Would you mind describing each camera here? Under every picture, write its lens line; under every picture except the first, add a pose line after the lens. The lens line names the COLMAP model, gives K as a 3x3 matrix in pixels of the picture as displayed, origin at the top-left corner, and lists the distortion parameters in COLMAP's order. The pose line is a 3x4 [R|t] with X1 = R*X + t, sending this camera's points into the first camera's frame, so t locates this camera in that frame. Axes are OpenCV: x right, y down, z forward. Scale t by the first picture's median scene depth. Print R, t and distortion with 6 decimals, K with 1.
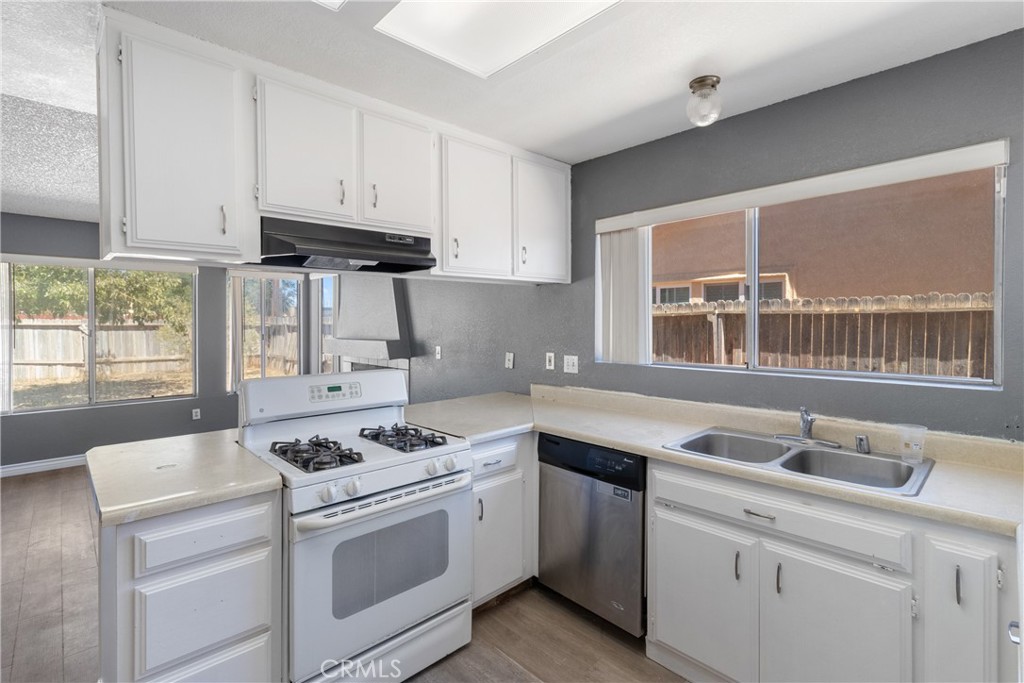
lens RADIAL K [[475.6, 0, 516.2], [0, 475.6, 329.5], [0, 0, 1]] dist [-0.000476, 0.000101]
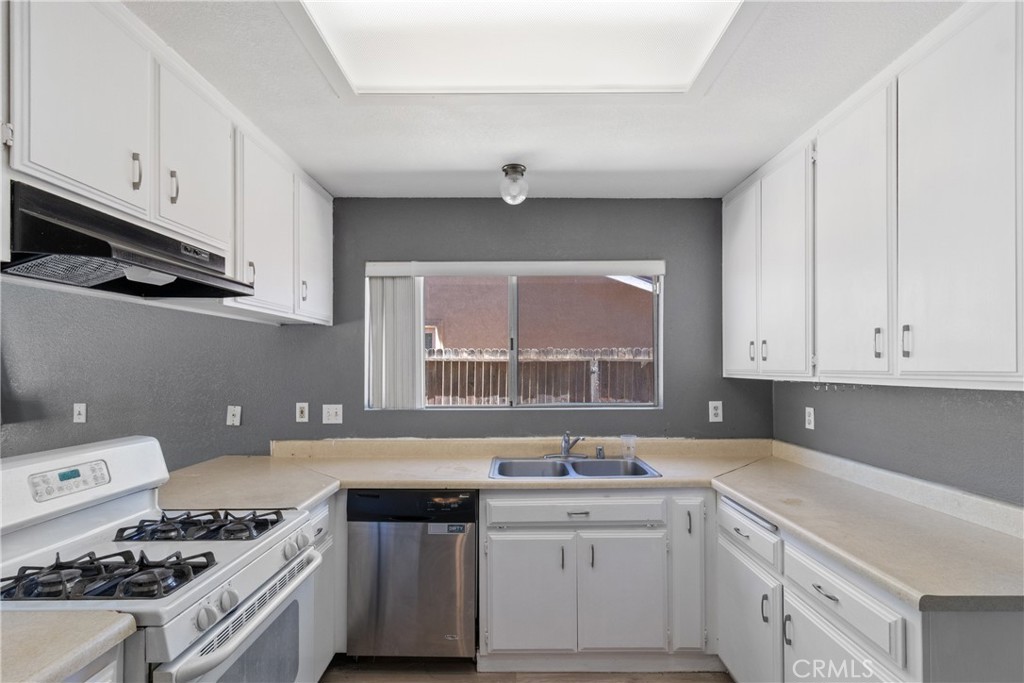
lens RADIAL K [[484.8, 0, 515.7], [0, 484.8, 370.7], [0, 0, 1]] dist [0.000895, -0.000020]
pose [[0.693712, -0.003130, 0.720246, -0.402400], [0.011460, 0.999912, -0.006691, -0.000450], [-0.720161, 0.012896, 0.693687, 0.127711]]
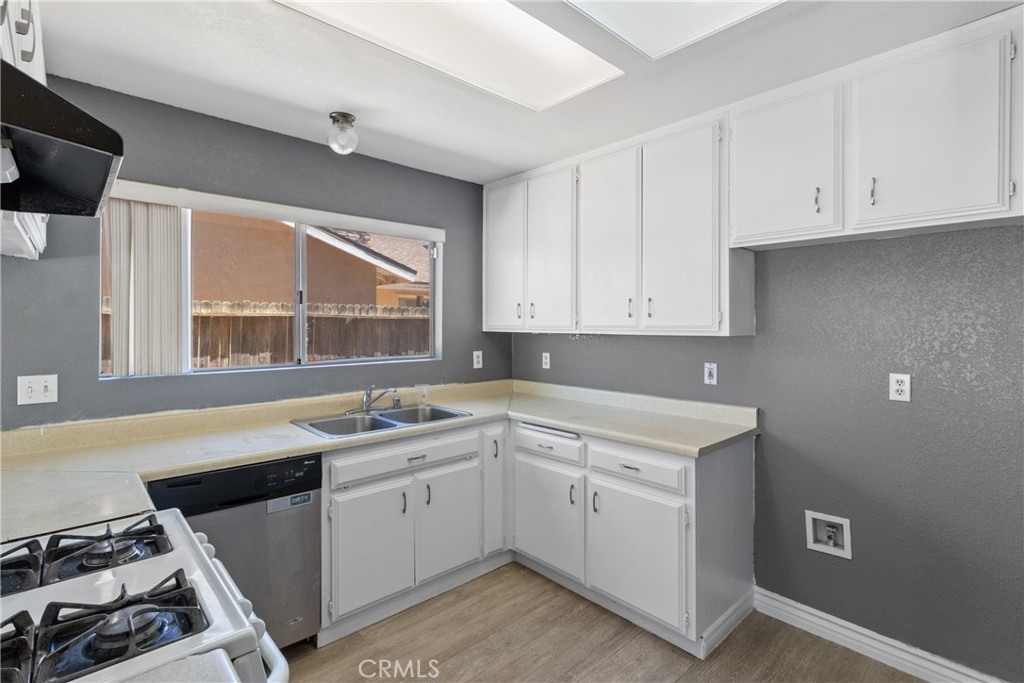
lens RADIAL K [[480.4, 0, 507.7], [0, 480.4, 327.5], [0, 0, 1]] dist [-0.000235, -0.000124]
pose [[0.032216, -0.003724, 0.999474, -0.637686], [0.014333, 0.999892, 0.003264, -0.001970], [-0.999378, 0.014220, 0.032266, 0.468384]]
